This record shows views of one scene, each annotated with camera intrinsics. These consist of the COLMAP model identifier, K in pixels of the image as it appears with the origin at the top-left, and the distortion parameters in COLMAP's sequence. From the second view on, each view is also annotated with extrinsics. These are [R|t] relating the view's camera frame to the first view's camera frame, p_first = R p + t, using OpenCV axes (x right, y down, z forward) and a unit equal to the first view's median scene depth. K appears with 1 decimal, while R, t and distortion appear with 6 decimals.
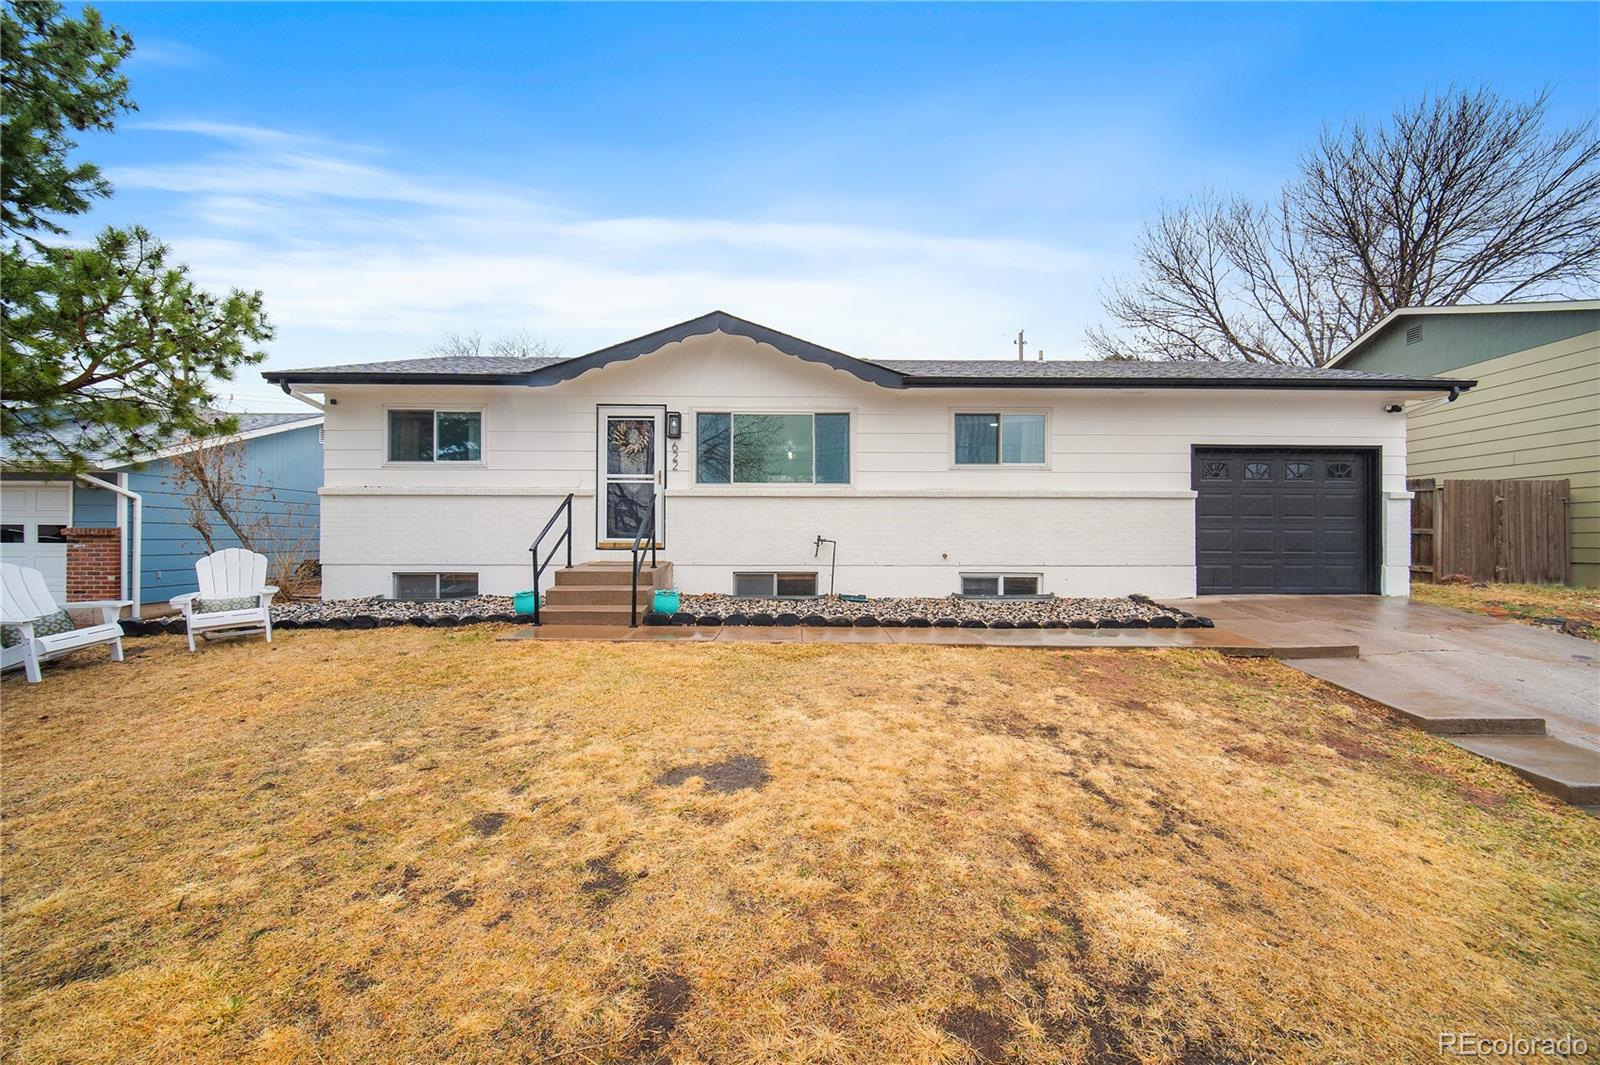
lens RADIAL K [[642.9, 0, 805.9], [0, 642.9, 505.7], [0, 0, 1]] dist [-0.001387, 0.000386]
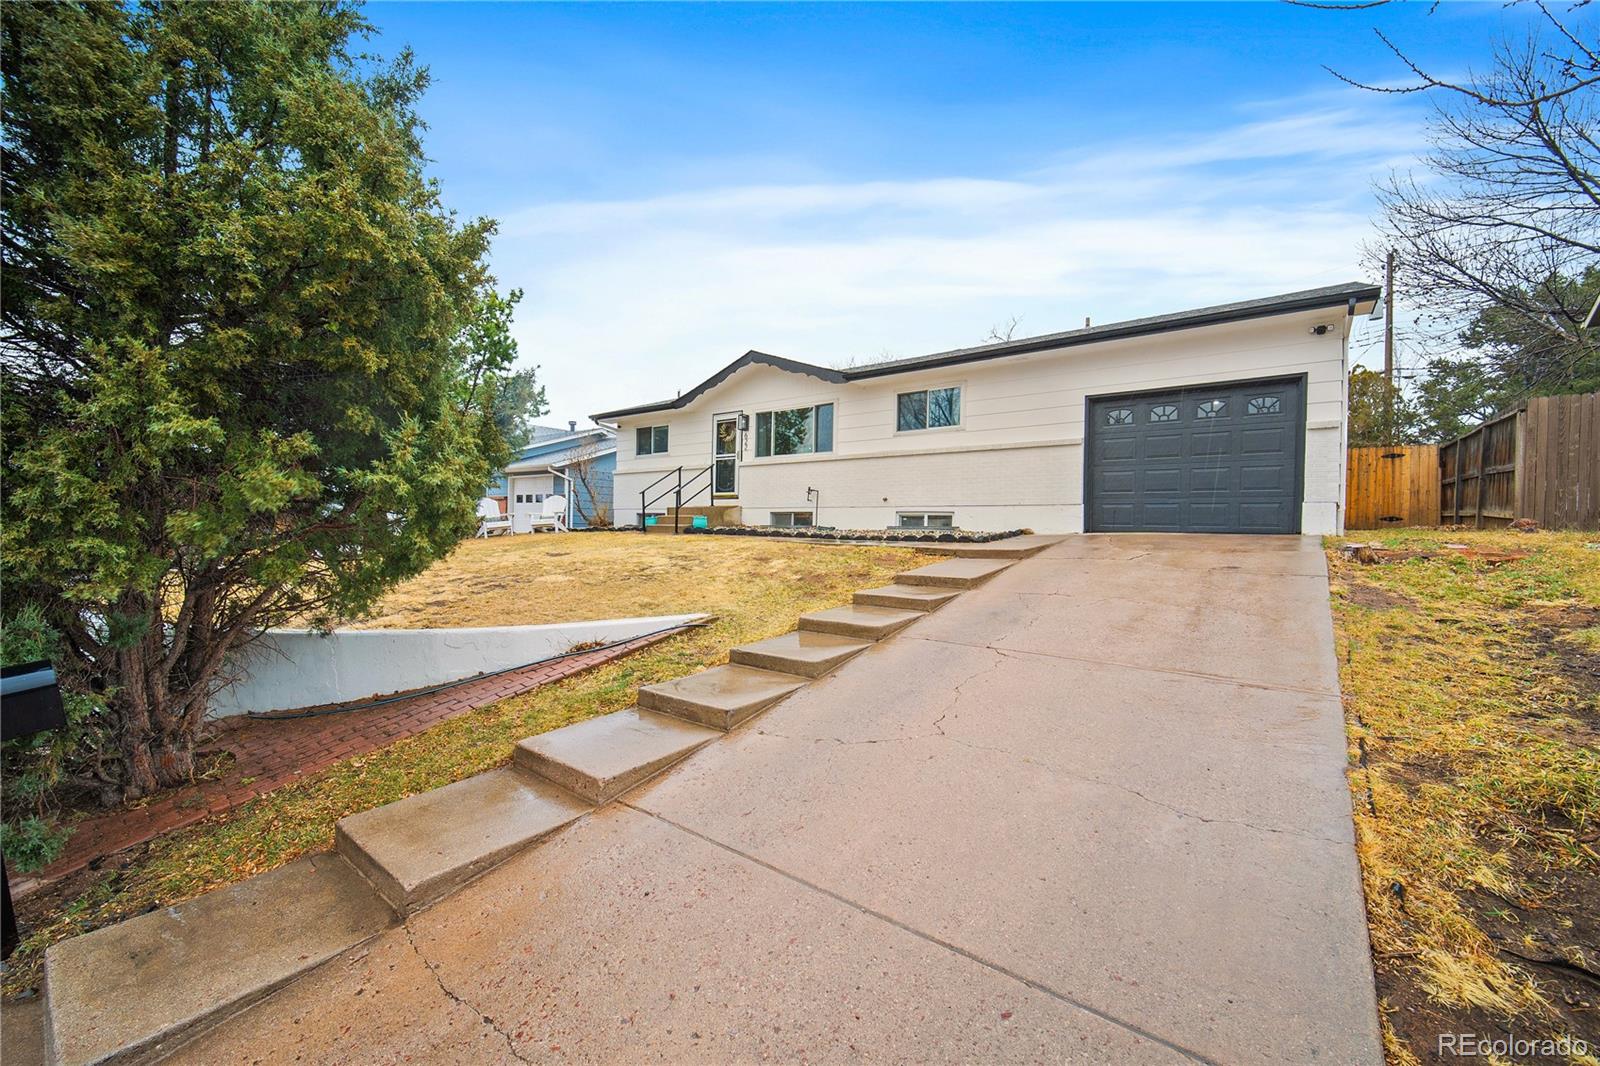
lens RADIAL K [[642.9, 0, 805.9], [0, 642.9, 506.2], [0, 0, 1]] dist [-0.001387, 0.000386]
pose [[0.767895, -0.008671, -0.640517, 0.966461], [0.037620, 0.998793, 0.031579, 0.042876], [0.639470, -0.048346, 0.767294, -0.174625]]
